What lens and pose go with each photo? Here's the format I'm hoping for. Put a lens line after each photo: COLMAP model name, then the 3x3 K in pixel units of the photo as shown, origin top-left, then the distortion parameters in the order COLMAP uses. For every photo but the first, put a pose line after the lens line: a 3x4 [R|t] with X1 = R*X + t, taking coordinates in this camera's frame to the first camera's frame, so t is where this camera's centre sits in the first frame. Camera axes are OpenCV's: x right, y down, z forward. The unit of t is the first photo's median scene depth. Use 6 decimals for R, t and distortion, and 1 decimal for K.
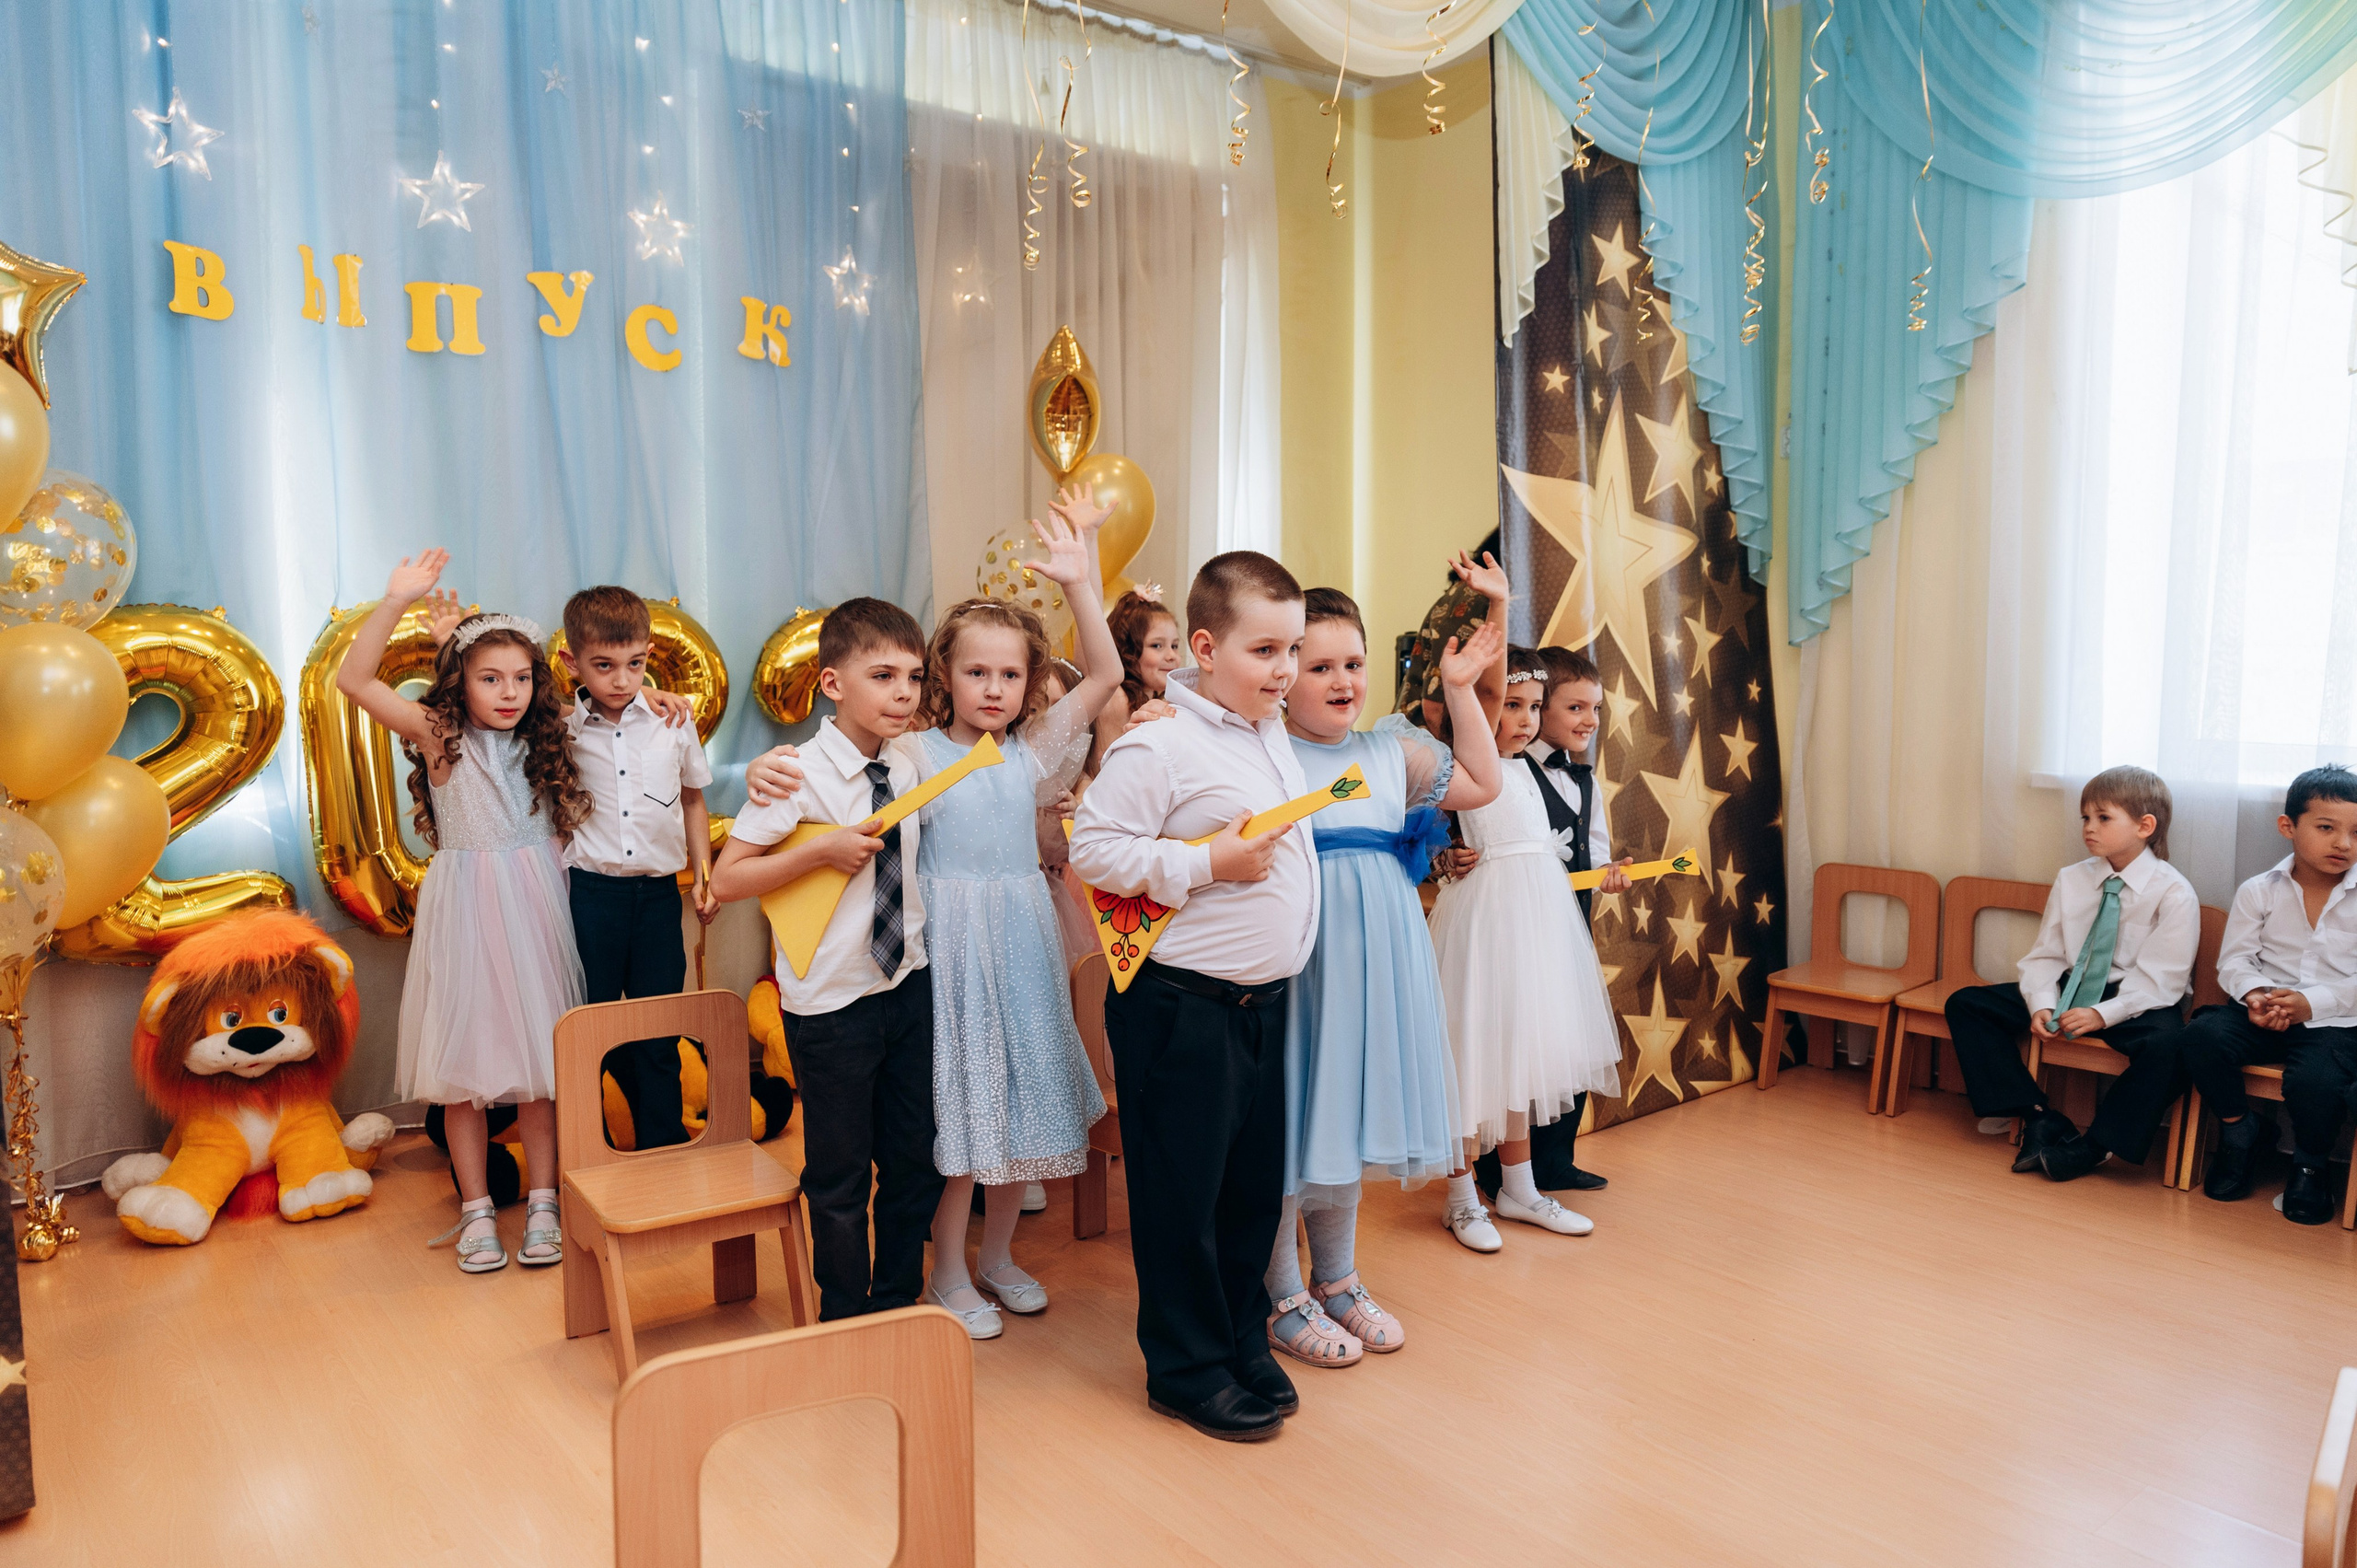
lens RADIAL K [[1604.1, 0, 1169.9], [0, 1604.1, 773.5], [0, 0, 1]] dist [-0.011788, 0.009552]
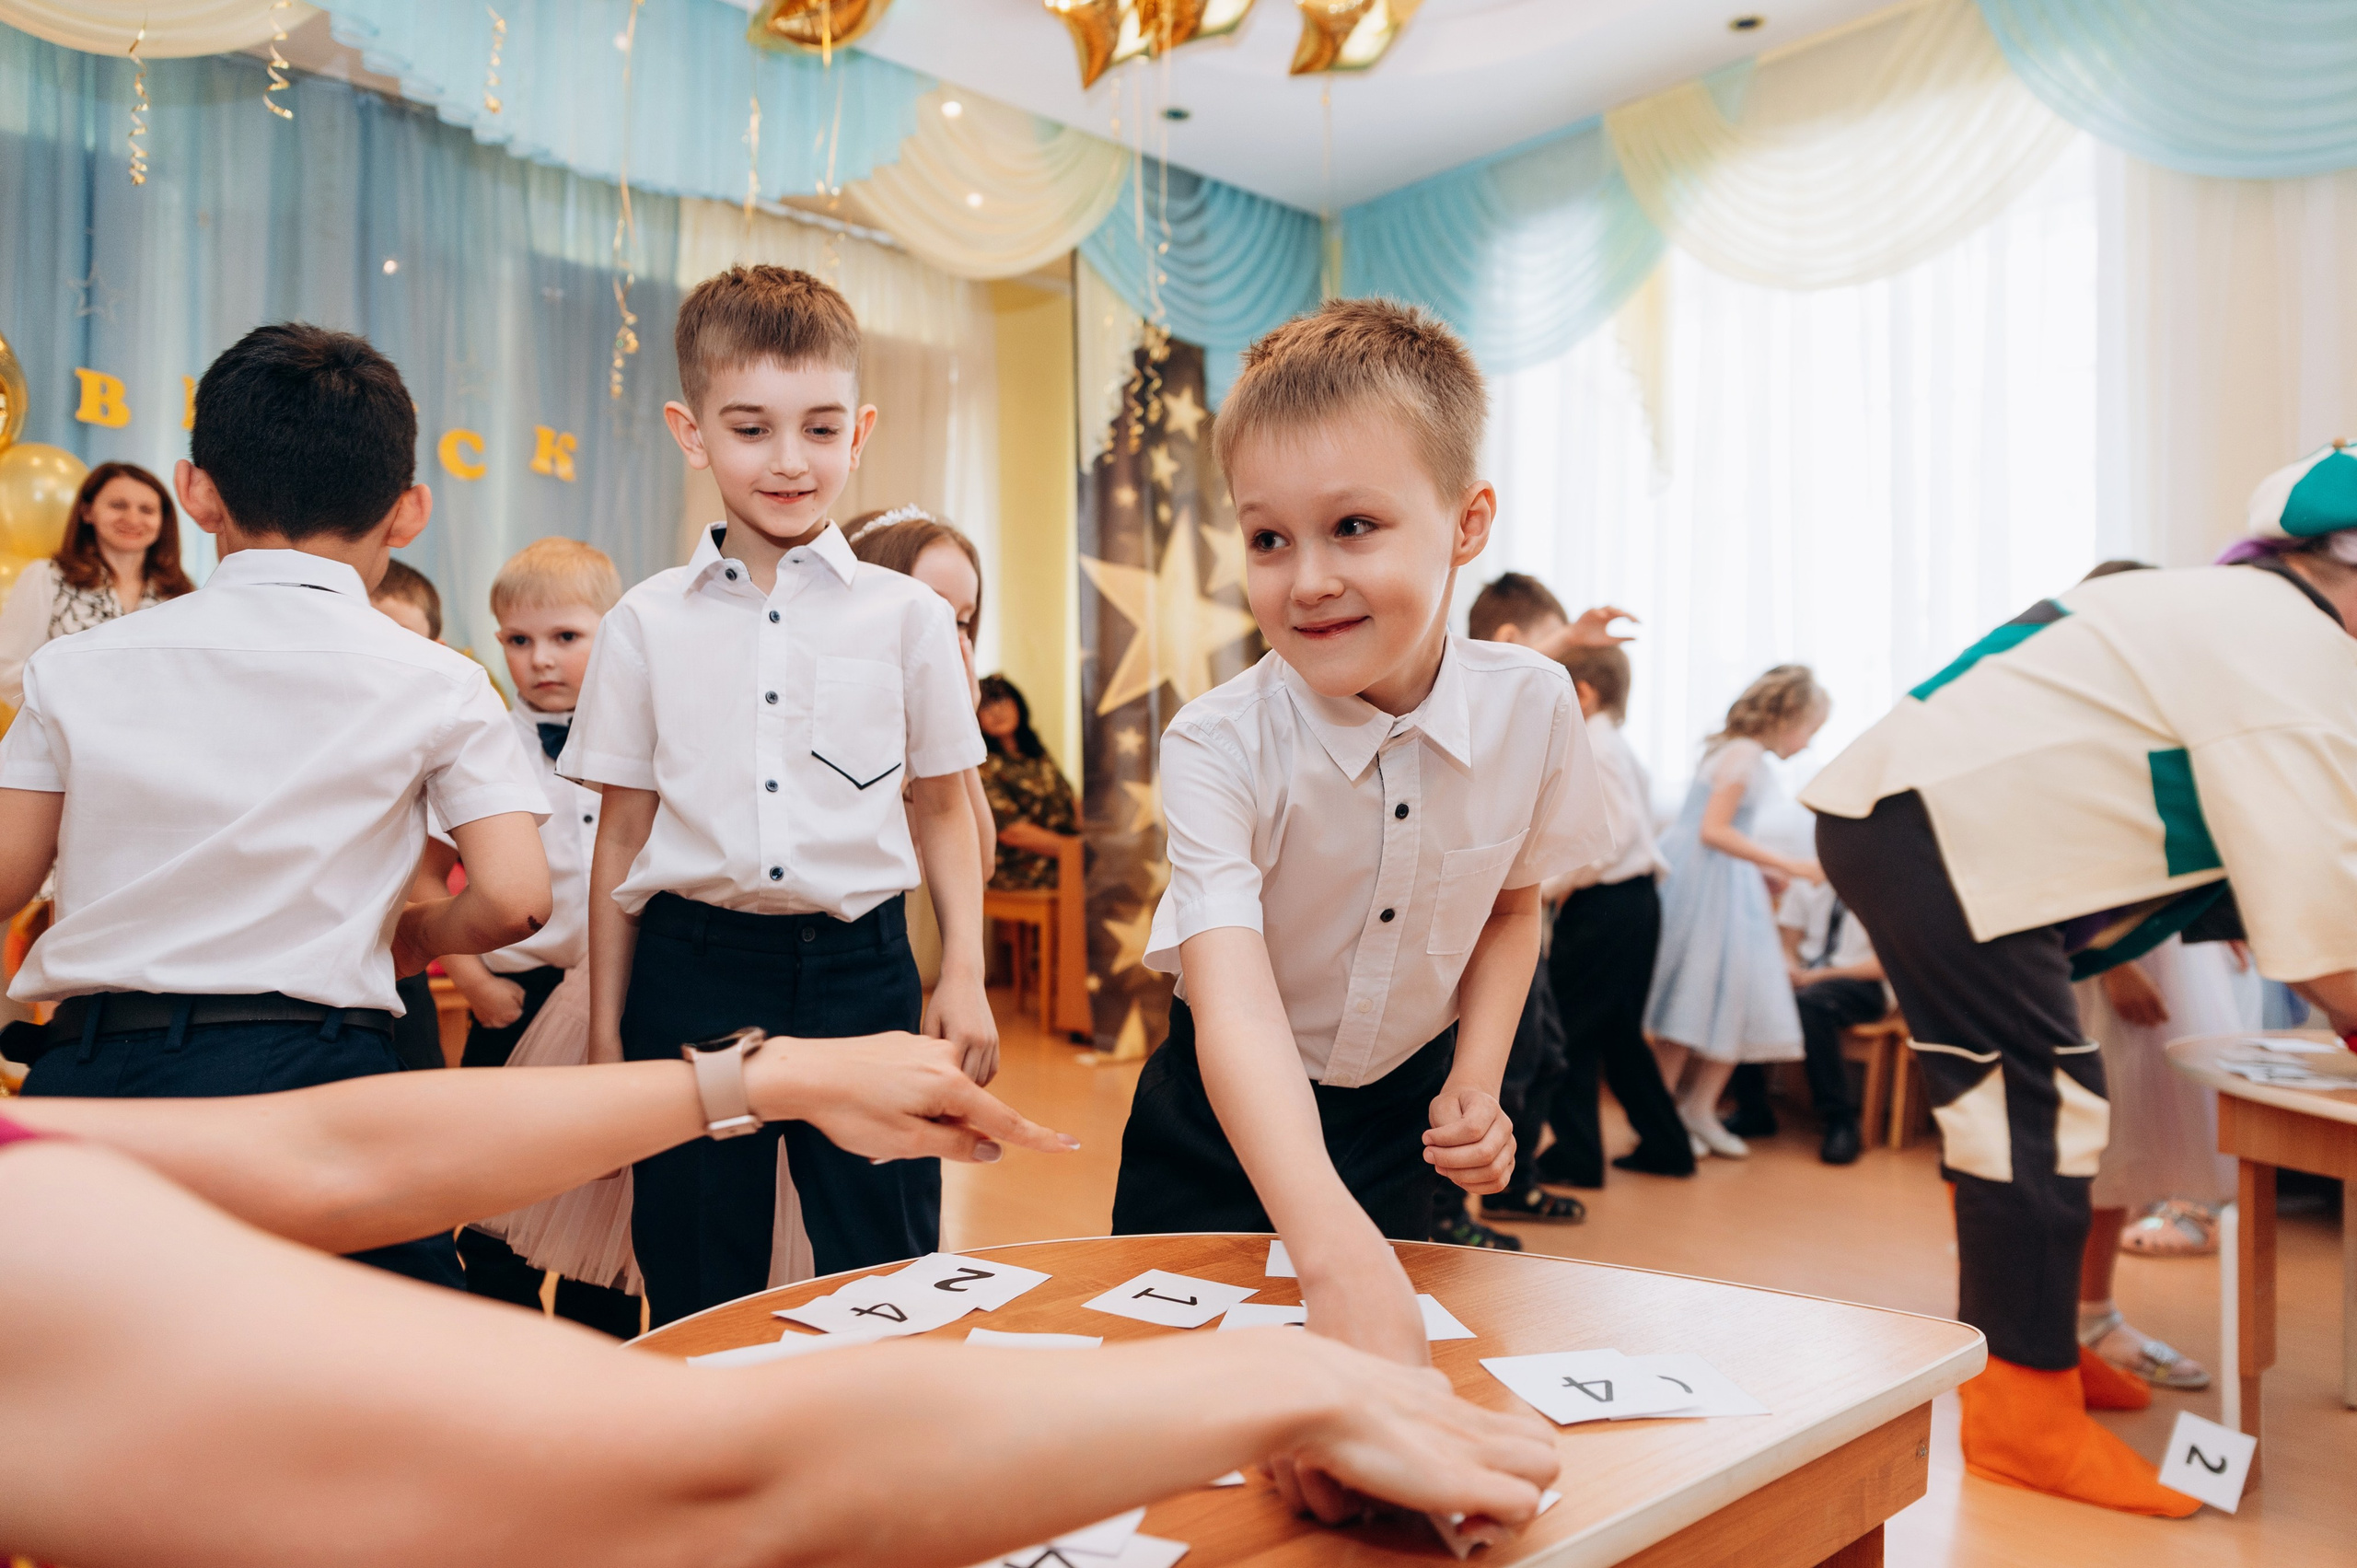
lens RADIAL K [[1604.1, 0, 1154.5], [0, 1604.1, 764.9], [0, 0, 1]] dist [-0.011788, 0.009552]
pose [[0.999472, 0.017791, 0.027185, 0.219317], [-0.014980, 0.994844, -0.100309, 0.110073], [-0.028830, 0.099849, 0.994585, -0.313776]]
